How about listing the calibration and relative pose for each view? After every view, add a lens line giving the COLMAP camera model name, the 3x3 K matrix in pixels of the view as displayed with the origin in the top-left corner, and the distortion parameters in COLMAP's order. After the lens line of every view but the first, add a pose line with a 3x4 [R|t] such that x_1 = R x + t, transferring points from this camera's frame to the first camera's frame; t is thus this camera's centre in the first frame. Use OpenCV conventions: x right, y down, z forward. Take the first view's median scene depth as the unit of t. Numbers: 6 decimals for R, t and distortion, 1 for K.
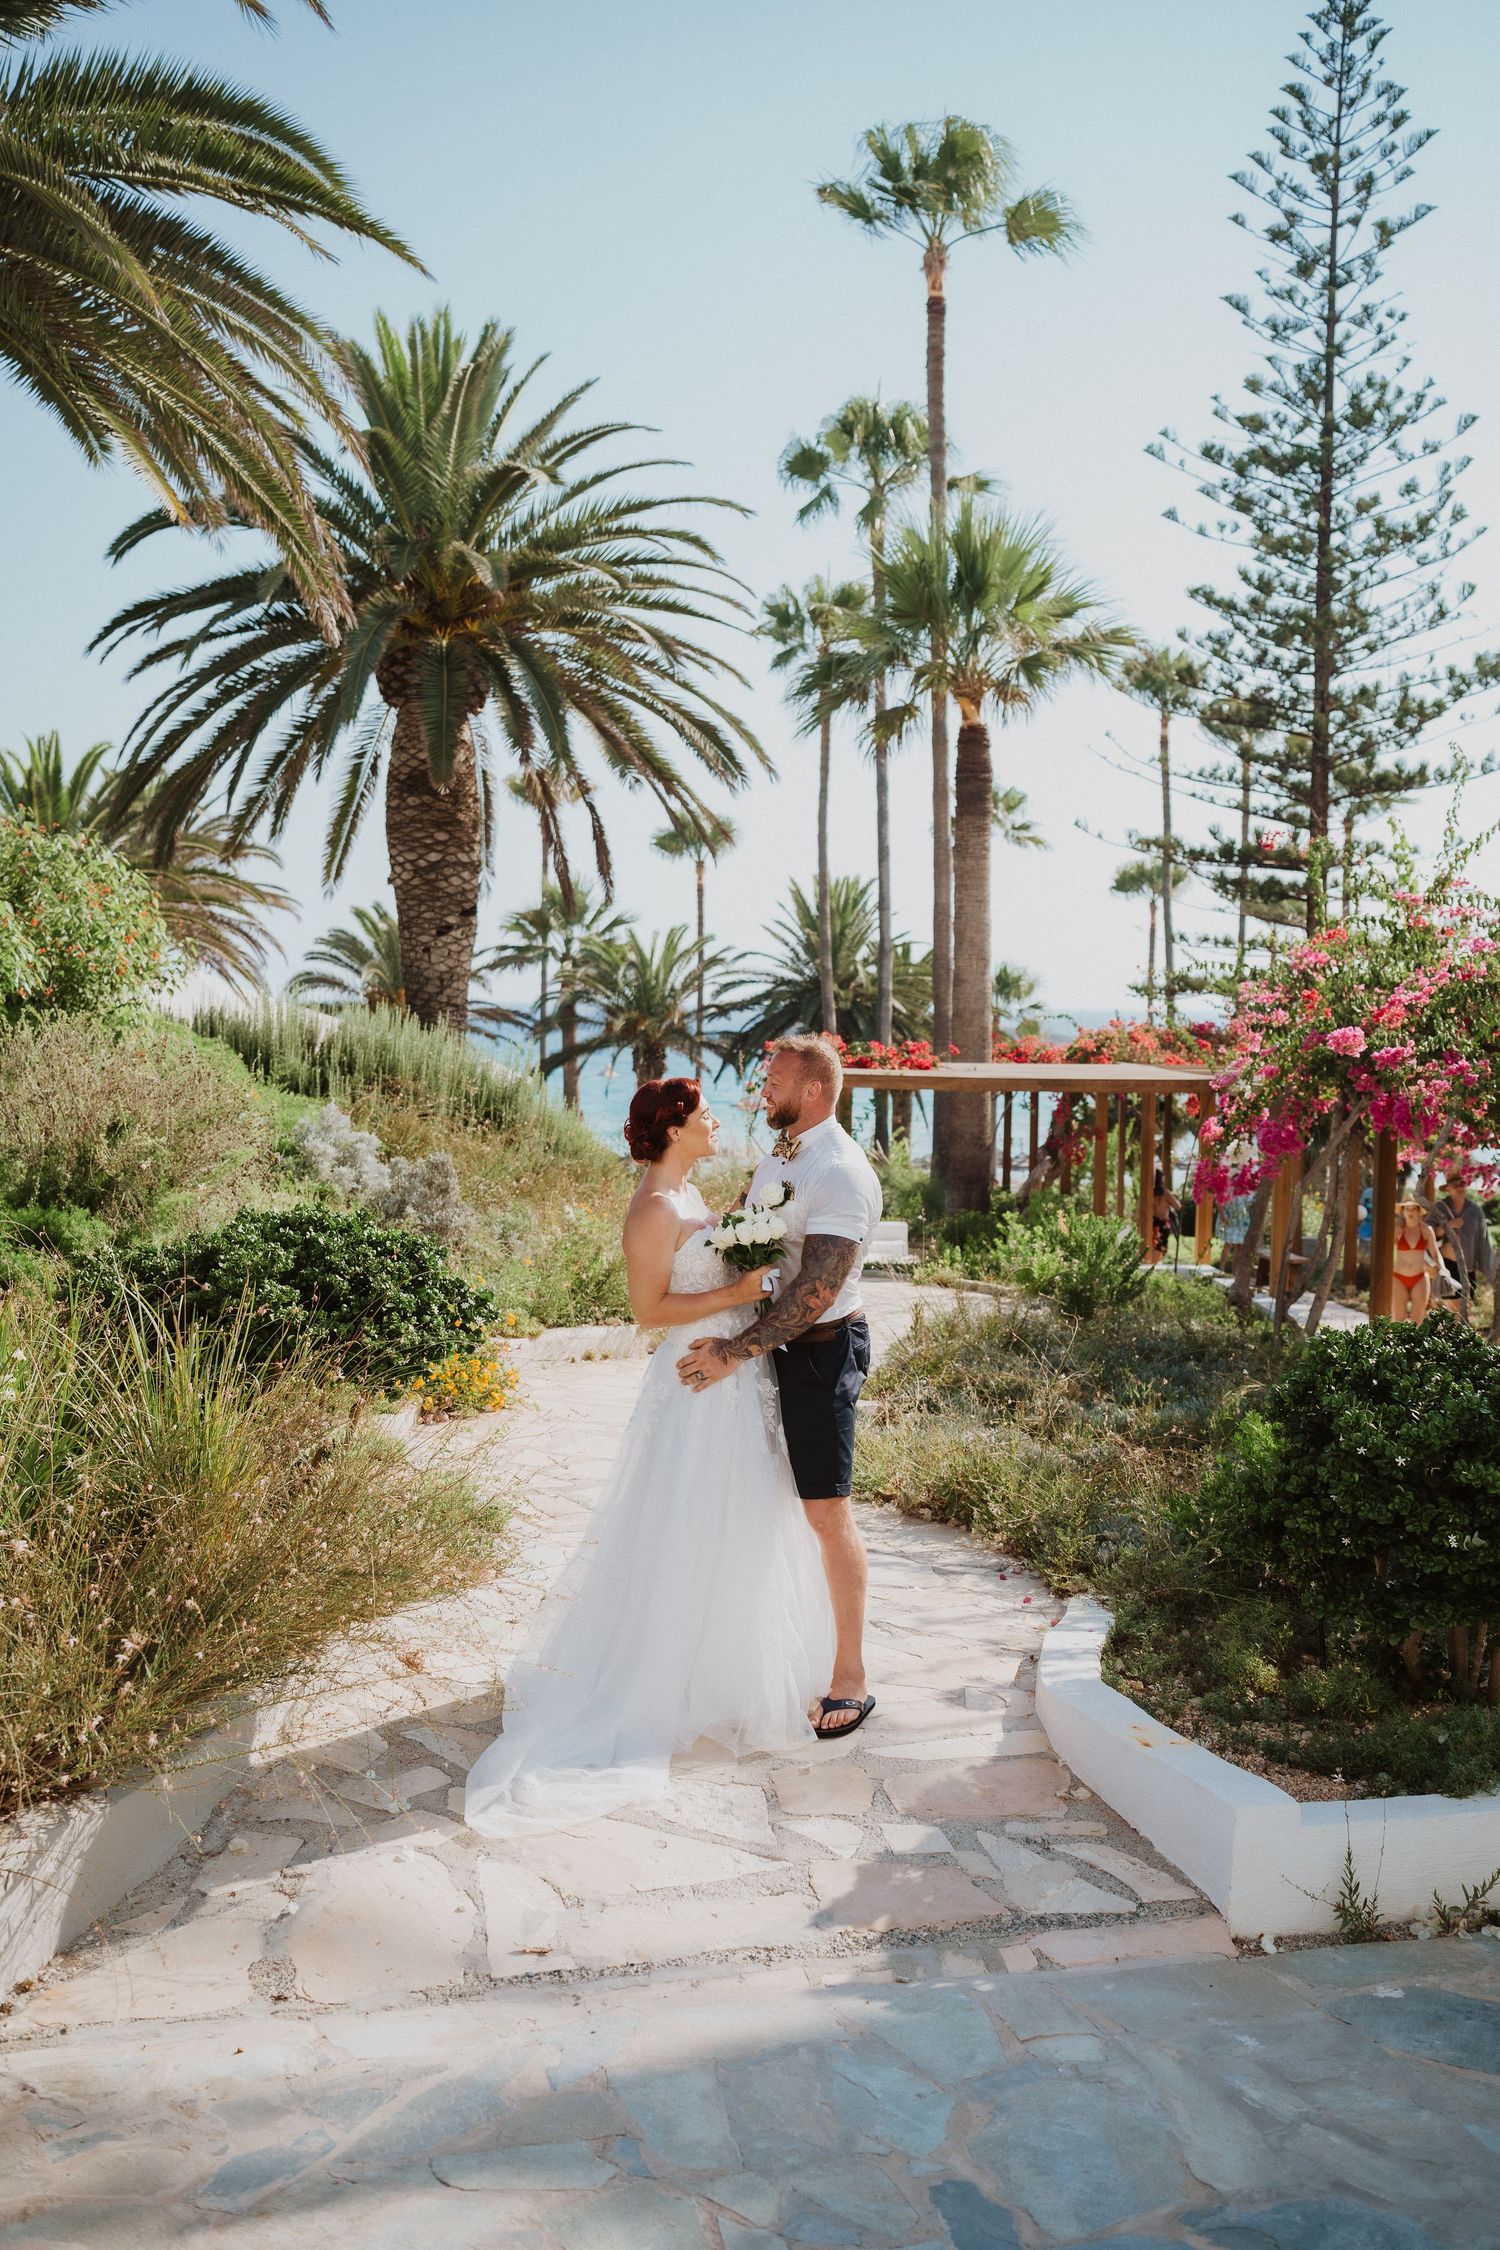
lens RADIAL K [[2240.5, 0, 742.8], [0, 2240.5, 1128.5], [0, 0, 1]] dist [-0.009555, 0.000000]
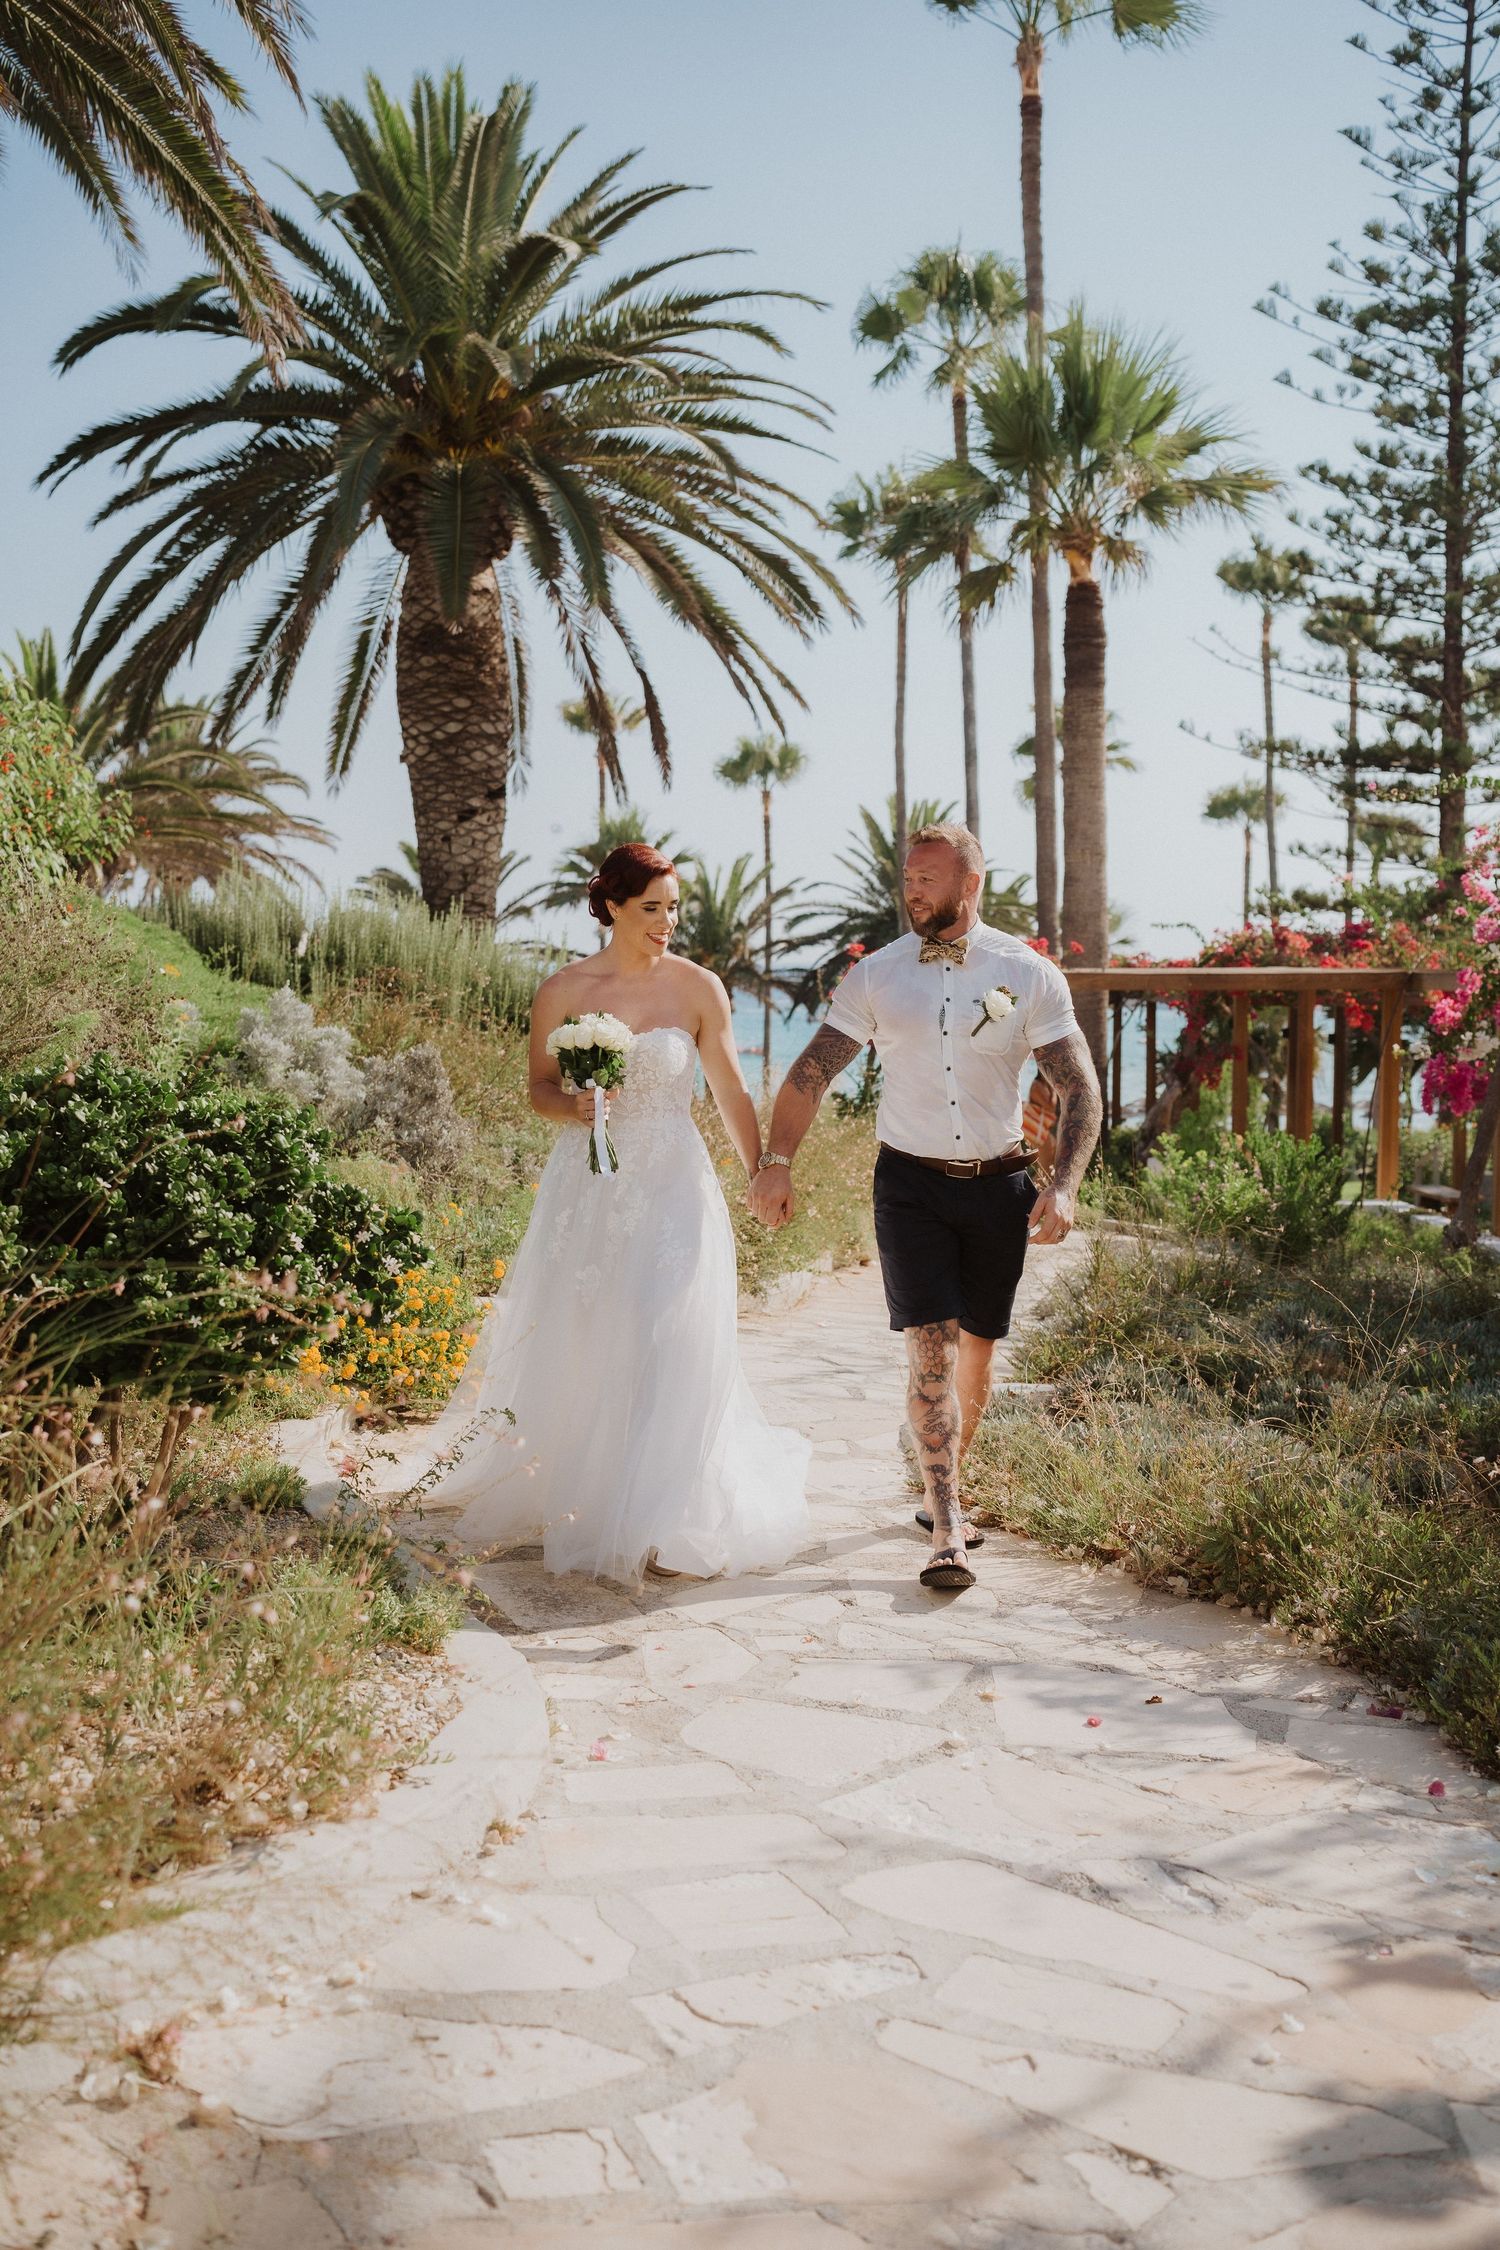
lens RADIAL K [[2240.5, 0, 738.9], [0, 2240.5, 1114.2], [0, 0, 1]] dist [-0.009555, 0.000000]
pose [[0.999385, -0.013262, -0.032452, -0.005291], [0.013649, 0.999838, 0.011745, 0.015344], [0.032291, -0.012181, 0.999404, 0.160035]]
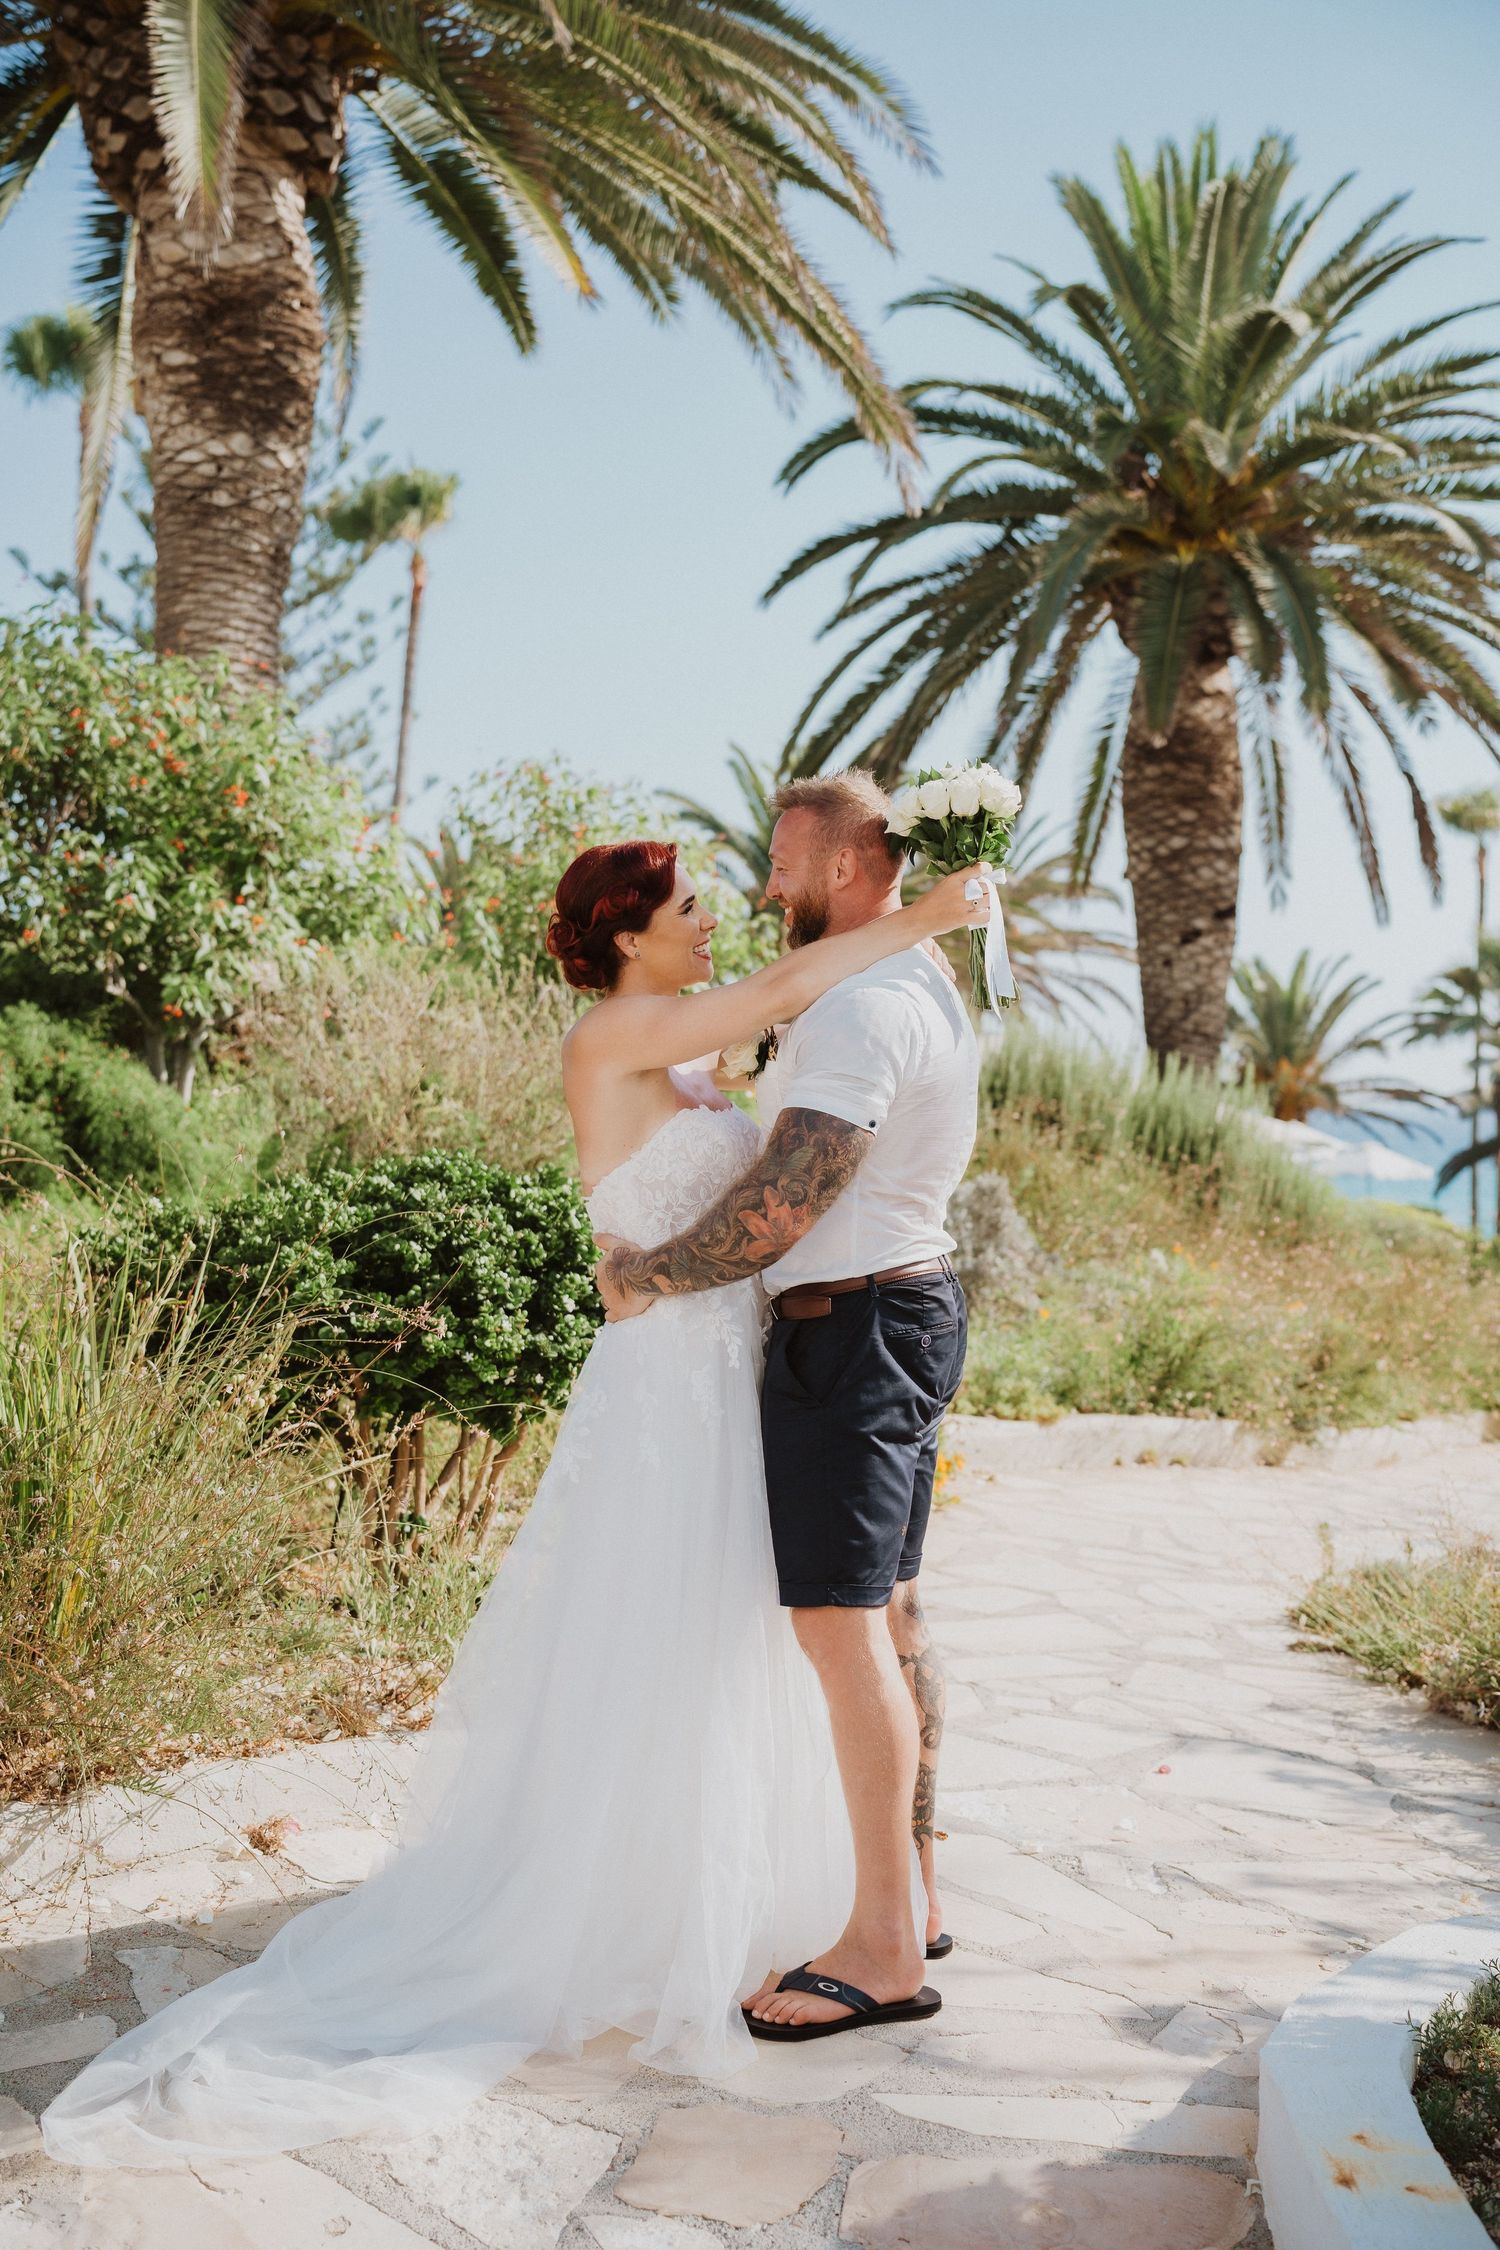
lens RADIAL K [[2636.1, 0, 741.4], [0, 2636.1, 1130.7], [0, 0, 1]] dist [0.085469, 0.000000]
pose [[0.926507, 0.009261, -0.376163, 0.065921], [-0.027224, 0.998727, -0.042466, 0.020724], [0.375290, 0.049586, 0.925580, 0.103434]]
